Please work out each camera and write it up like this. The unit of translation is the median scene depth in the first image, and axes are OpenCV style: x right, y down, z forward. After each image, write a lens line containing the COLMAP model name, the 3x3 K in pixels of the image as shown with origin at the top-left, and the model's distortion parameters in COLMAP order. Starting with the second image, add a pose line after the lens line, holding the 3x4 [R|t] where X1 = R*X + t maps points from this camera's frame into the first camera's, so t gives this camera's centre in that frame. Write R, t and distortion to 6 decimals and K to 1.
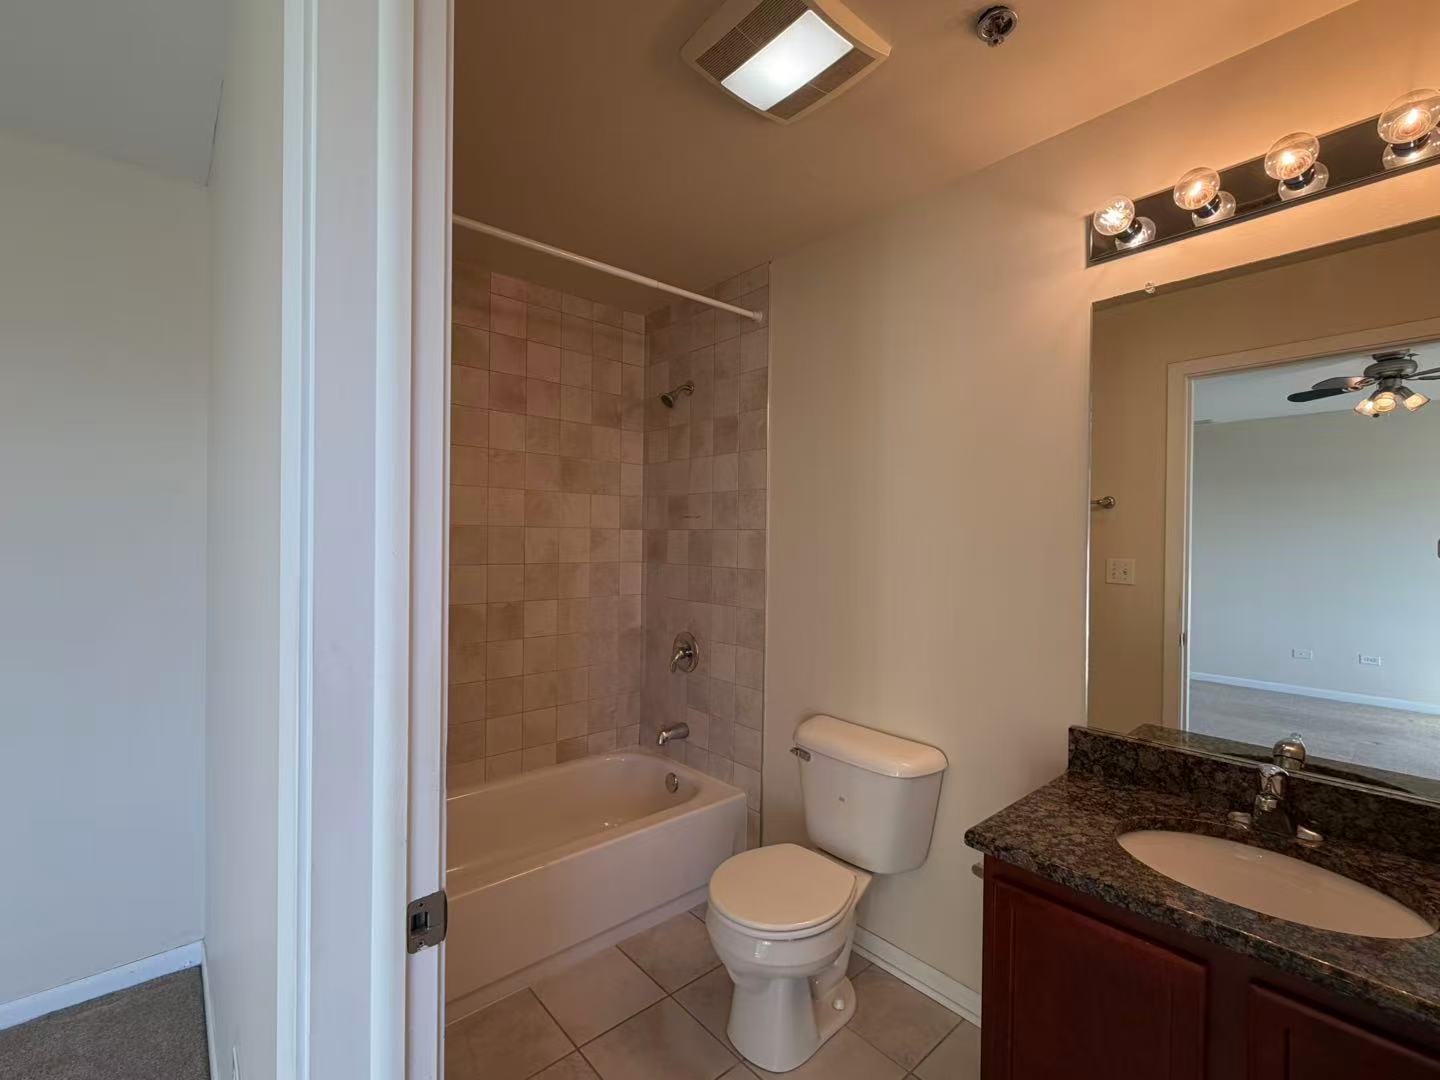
lens RADIAL K [[633.1, 0, 720.0], [0, 633.1, 540.0], [0, 0, 1]] dist [-0.001620, -0.000183]
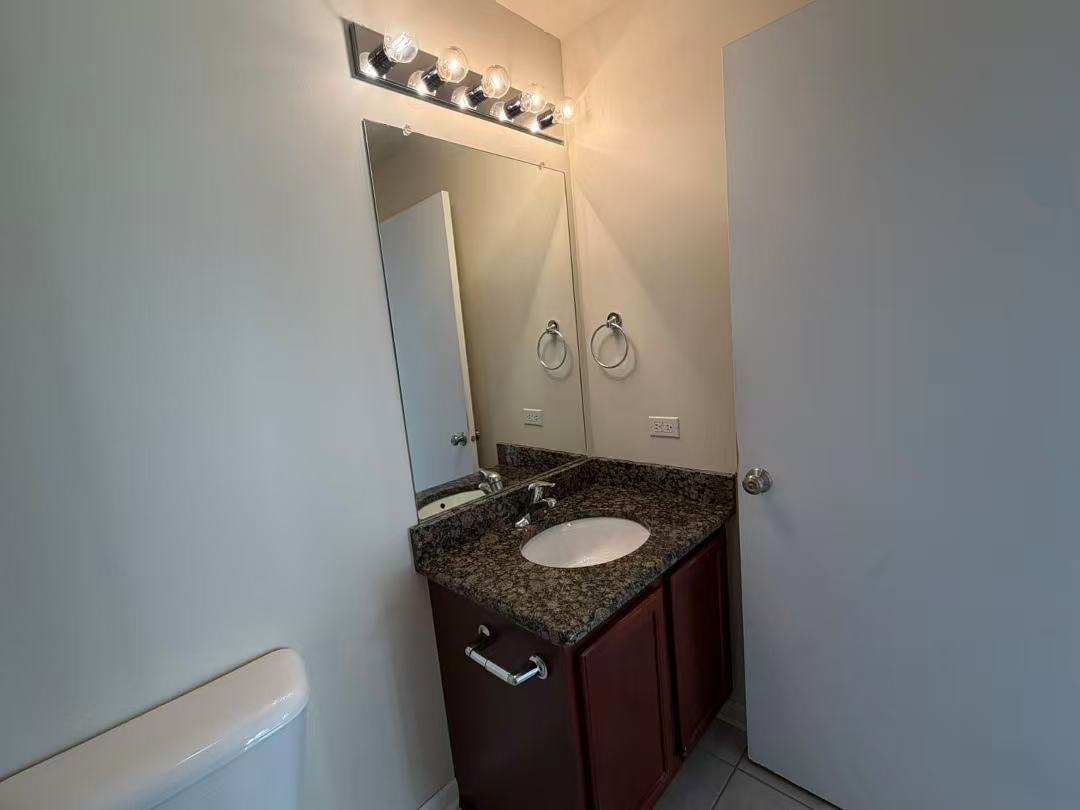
lens RADIAL K [[474.8, 0, 540.0], [0, 474.8, 405.0], [0, 0, 1]] dist [-0.001620, -0.000183]
pose [[-0.081075, -0.145315, 0.986058, -0.276065], [0.095533, 0.983627, 0.152812, -0.021198], [-0.992119, 0.106590, -0.065866, 0.954205]]
